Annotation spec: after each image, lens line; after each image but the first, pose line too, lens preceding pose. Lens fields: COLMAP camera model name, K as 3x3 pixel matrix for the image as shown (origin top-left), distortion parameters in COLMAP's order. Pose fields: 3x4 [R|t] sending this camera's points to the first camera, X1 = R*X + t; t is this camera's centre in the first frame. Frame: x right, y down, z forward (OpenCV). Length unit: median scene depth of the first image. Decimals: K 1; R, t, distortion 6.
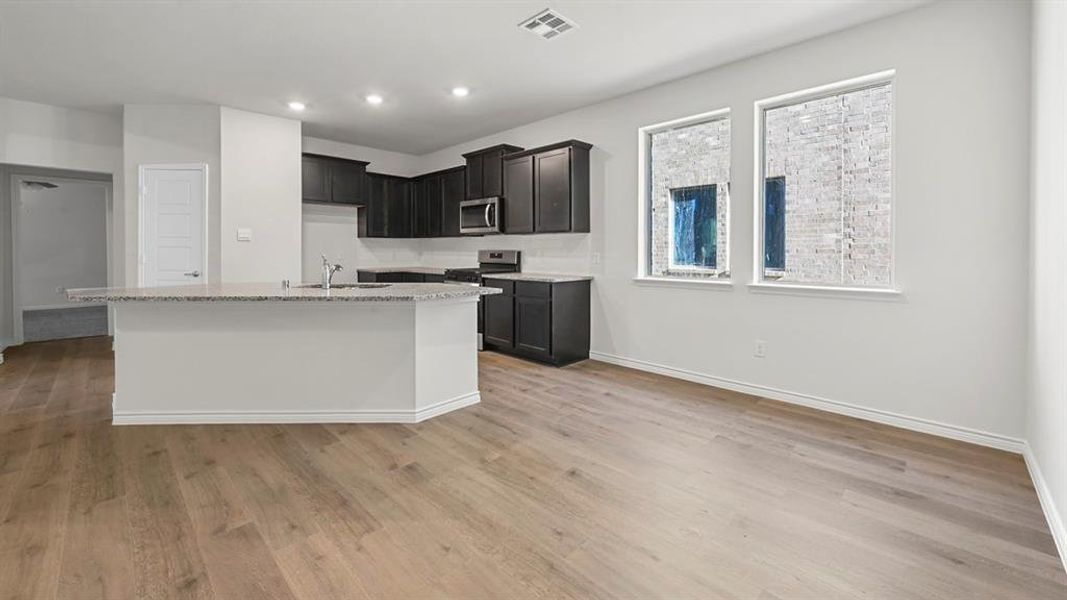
lens RADIAL K [[415.1, 0, 535.3], [0, 415.1, 250.8], [0, 0, 1]] dist [0.002789, -0.000154]
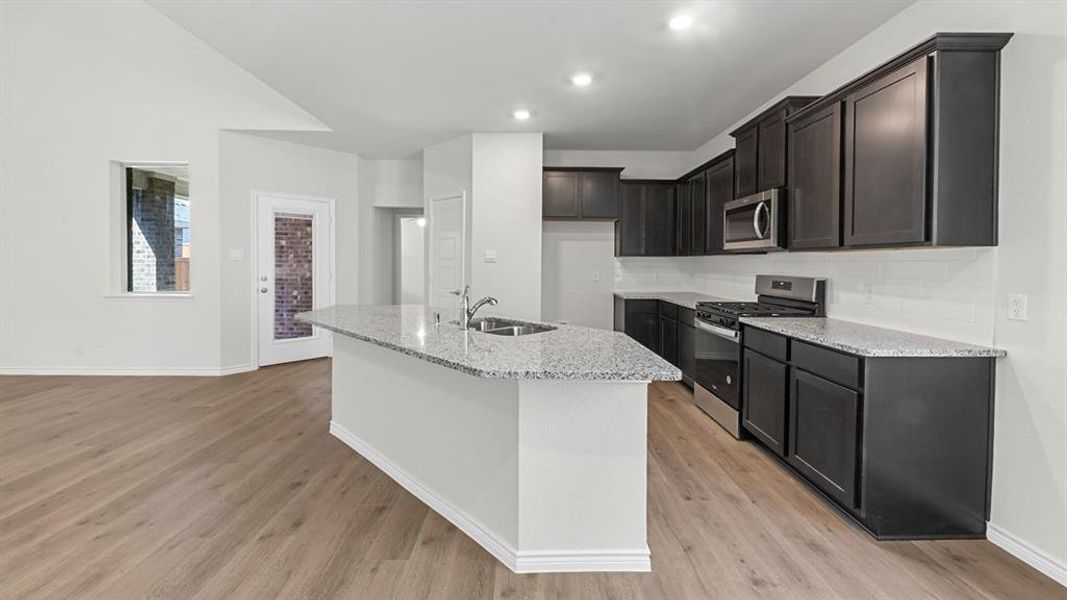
lens RADIAL K [[415.1, 0, 542.6], [0, 415.1, 268.9], [0, 0, 1]] dist [0.002789, -0.000154]
pose [[0.719525, 0.014968, -0.694306, 0.083317], [-0.009052, 0.999885, 0.012174, -0.018332], [0.694408, -0.002475, 0.719577, 0.330668]]
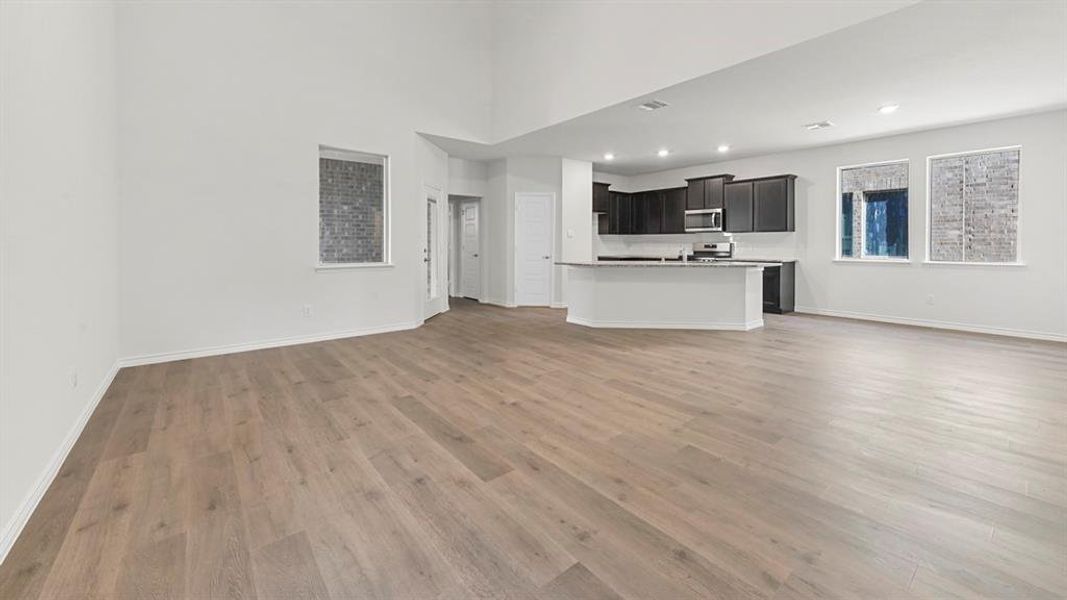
lens RADIAL K [[415.1, 0, 528.4], [0, 415.1, 247.1], [0, 0, 1]] dist [0.002789, -0.000154]
pose [[0.993765, 0.000506, -0.111497, -0.622728], [0.000328, 0.999972, 0.007463, 0.002860], [0.111497, -0.007453, 0.993737, -0.608952]]
